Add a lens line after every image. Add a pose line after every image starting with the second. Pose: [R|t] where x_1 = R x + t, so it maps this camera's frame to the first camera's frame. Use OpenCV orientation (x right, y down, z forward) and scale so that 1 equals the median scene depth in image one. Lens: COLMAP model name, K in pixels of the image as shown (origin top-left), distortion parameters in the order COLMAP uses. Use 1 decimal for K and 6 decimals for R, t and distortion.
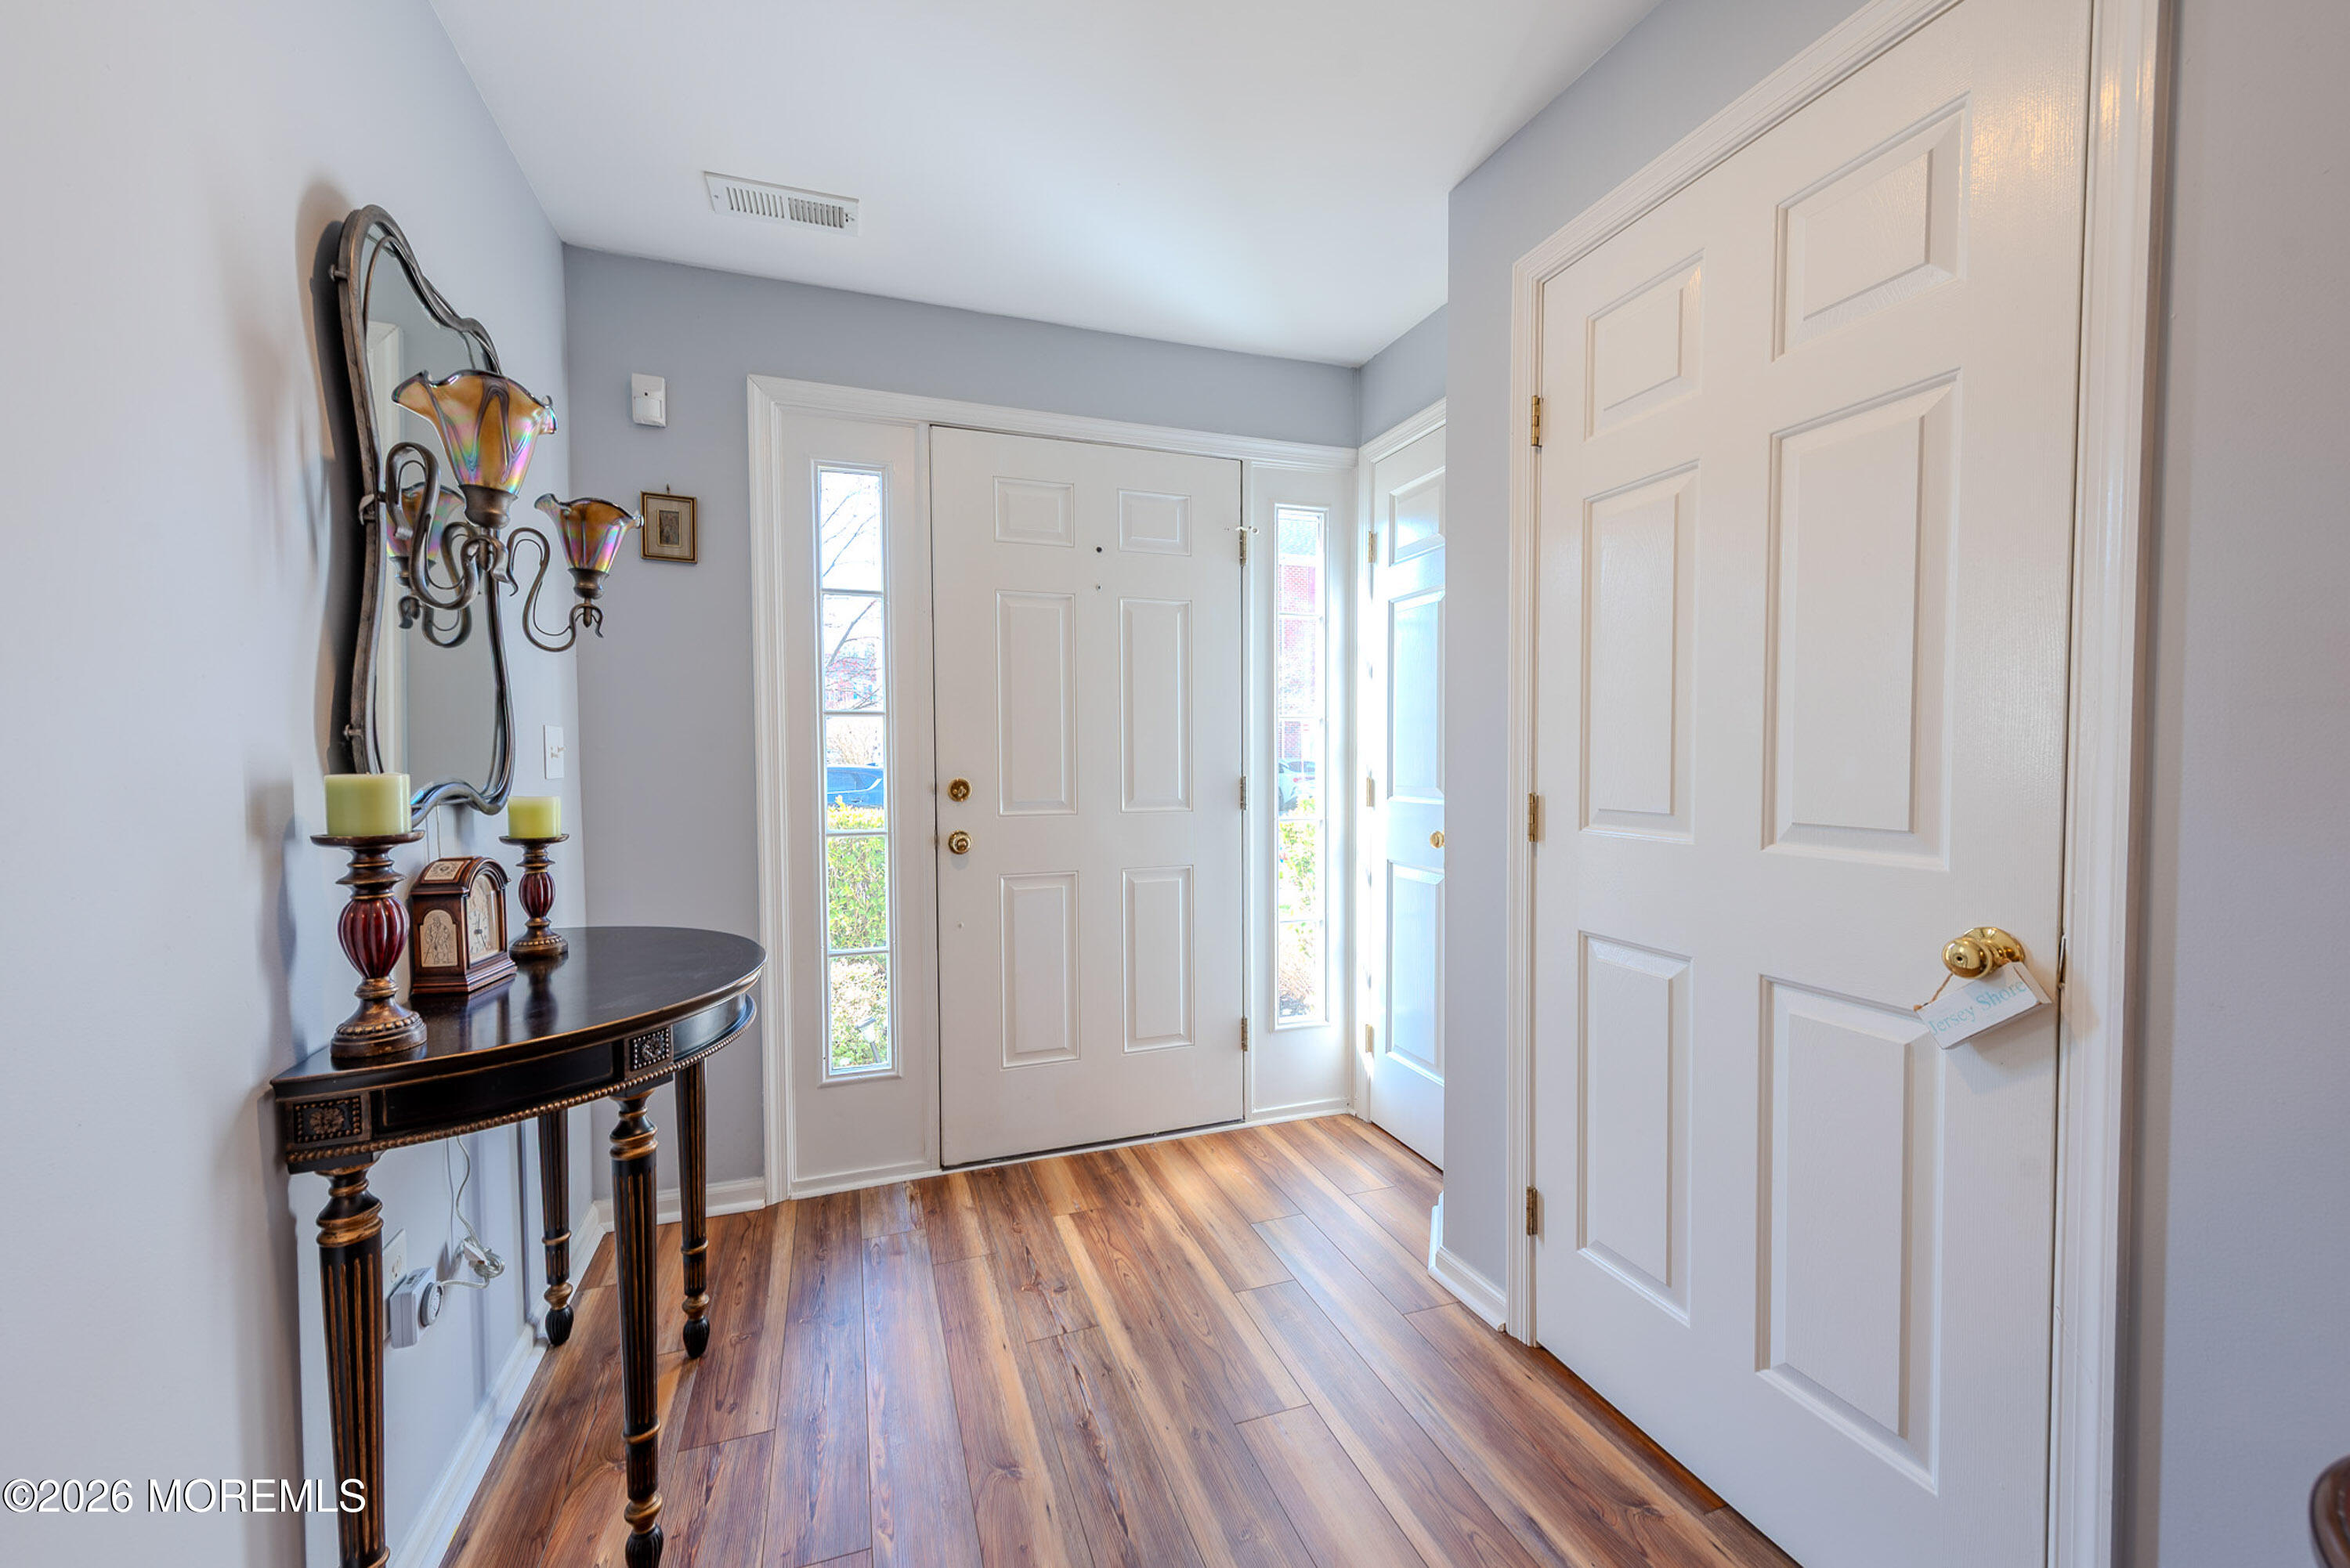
lens RADIAL K [[939.1, 0, 1175.0], [0, 939.1, 784.0], [0, 0, 1]] dist [0.014414, -0.000213]
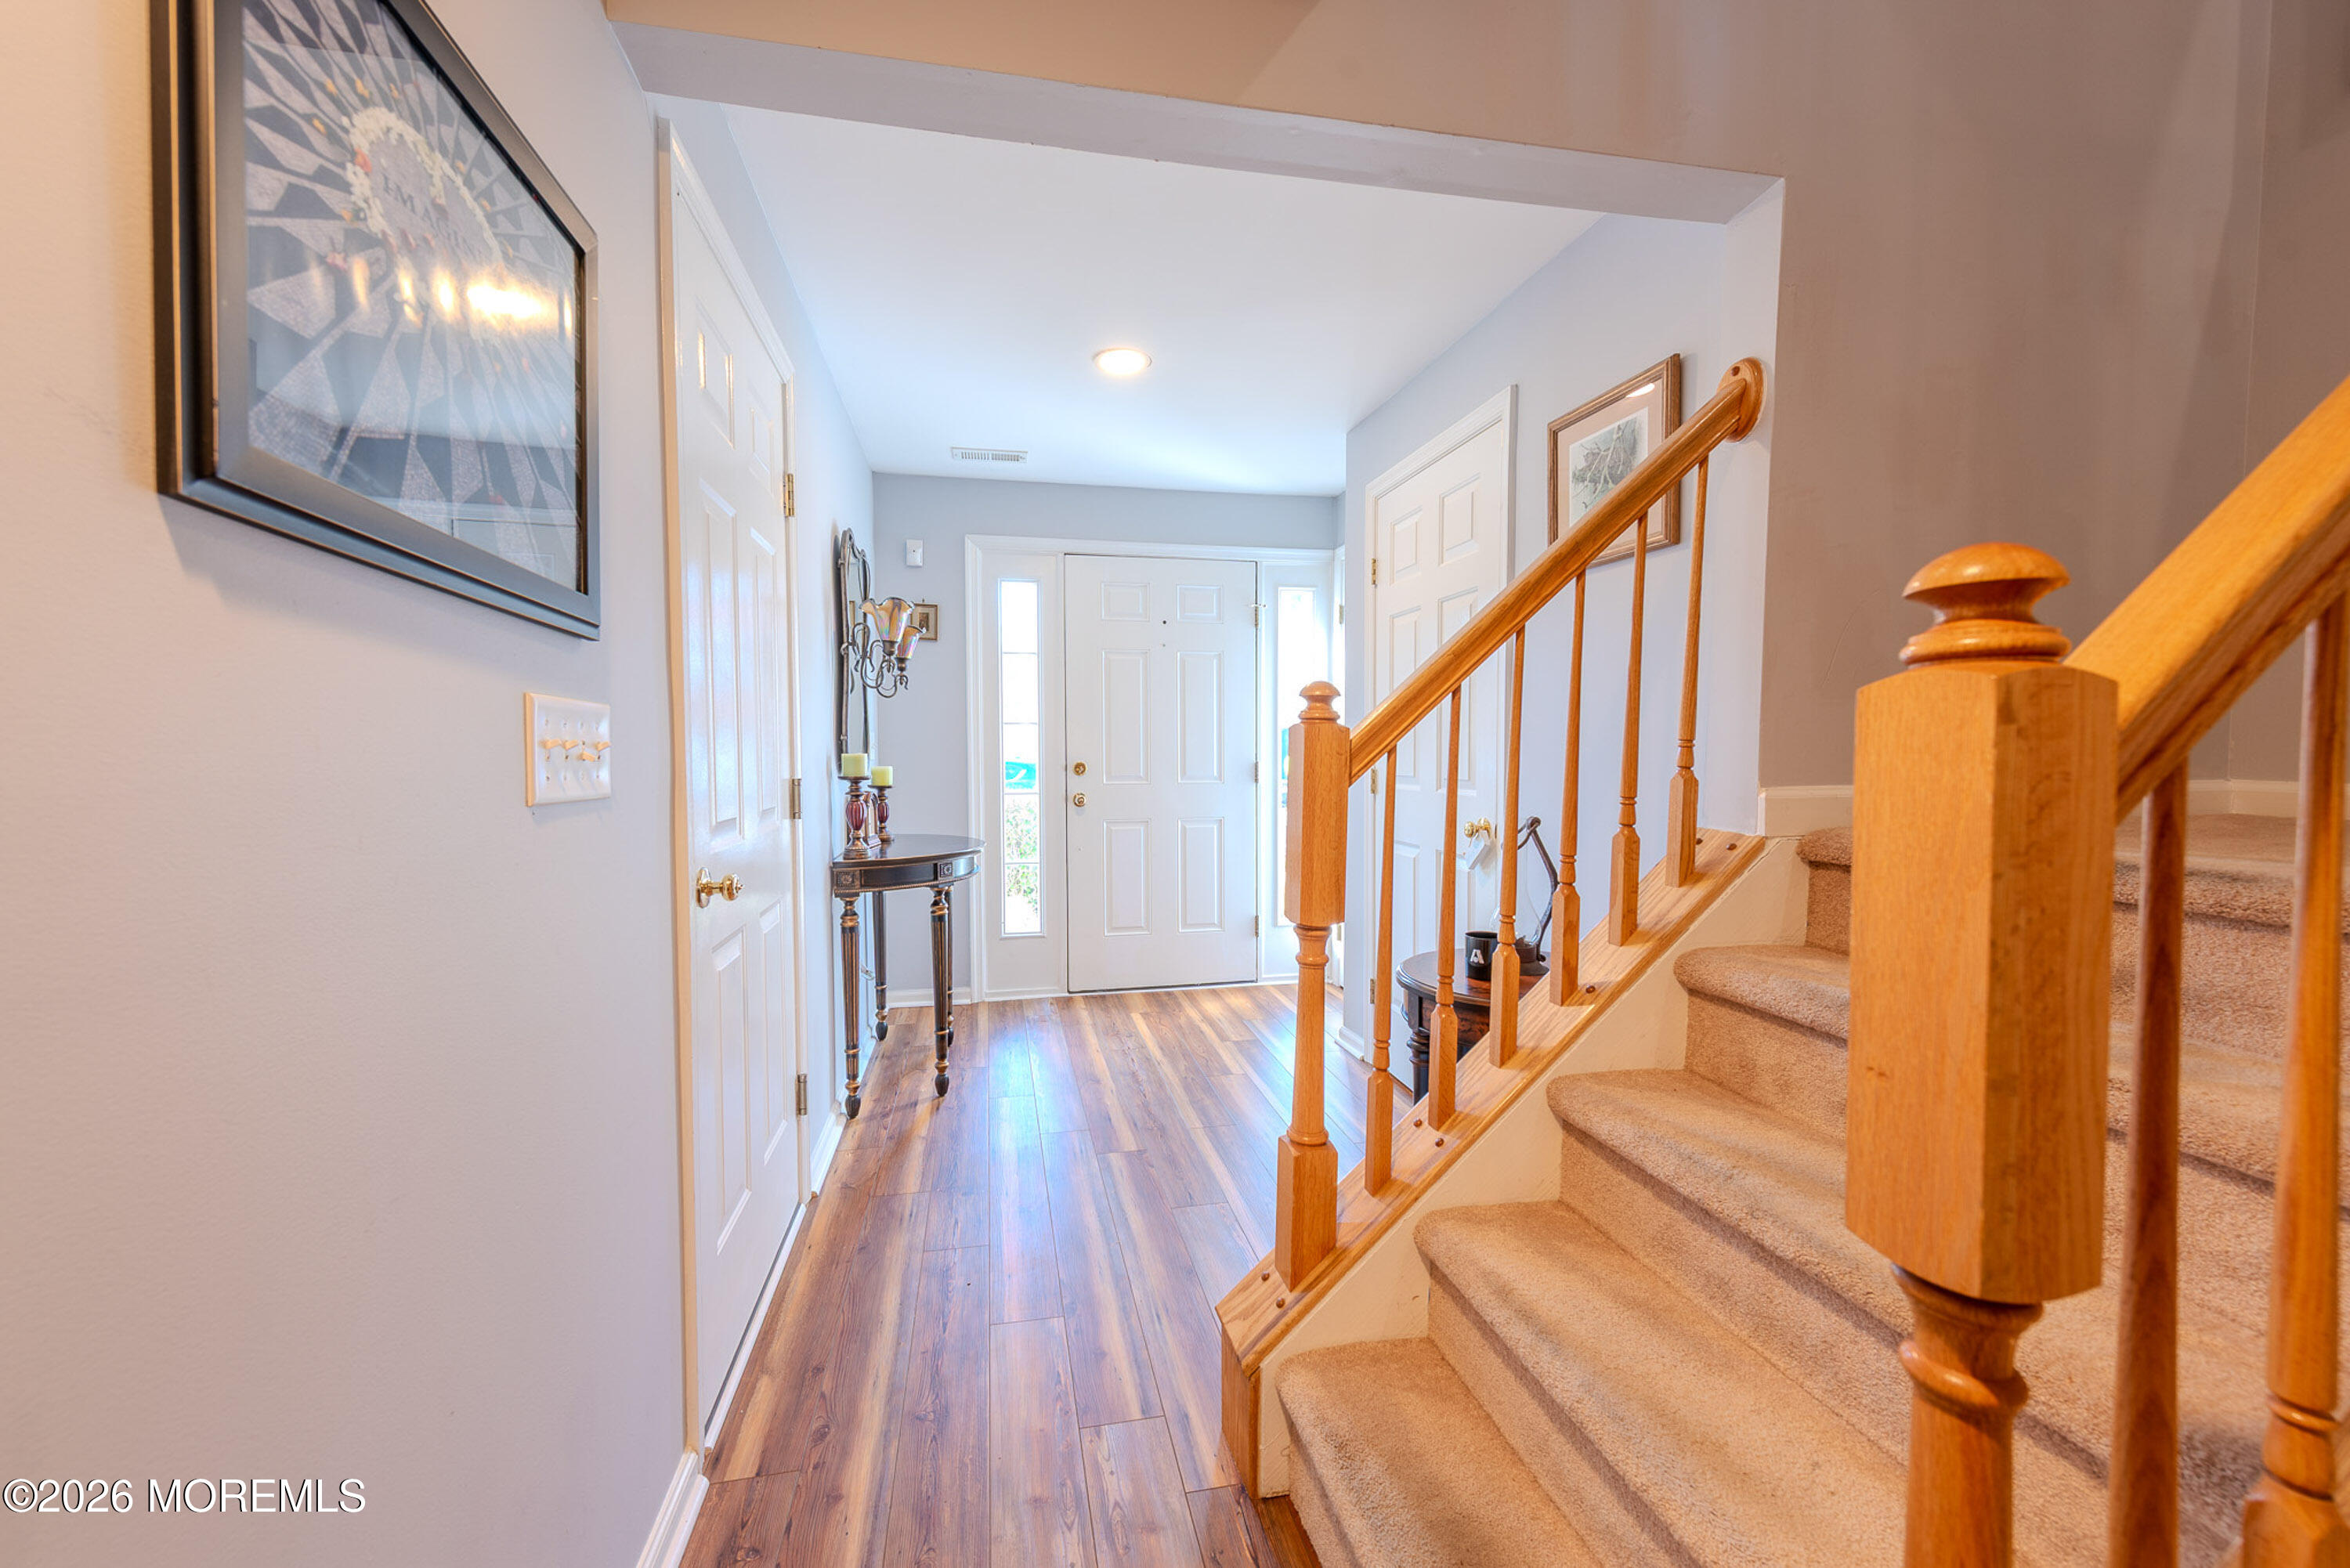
lens RADIAL K [[939.1, 0, 1175.0], [0, 939.1, 784.0], [0, 0, 1]] dist [0.014414, -0.000213]
pose [[0.989735, 0.007058, -0.142740, 0.202728], [-0.006403, 0.999967, 0.005050, 0.027408], [0.142770, -0.004085, 0.989747, -0.724088]]
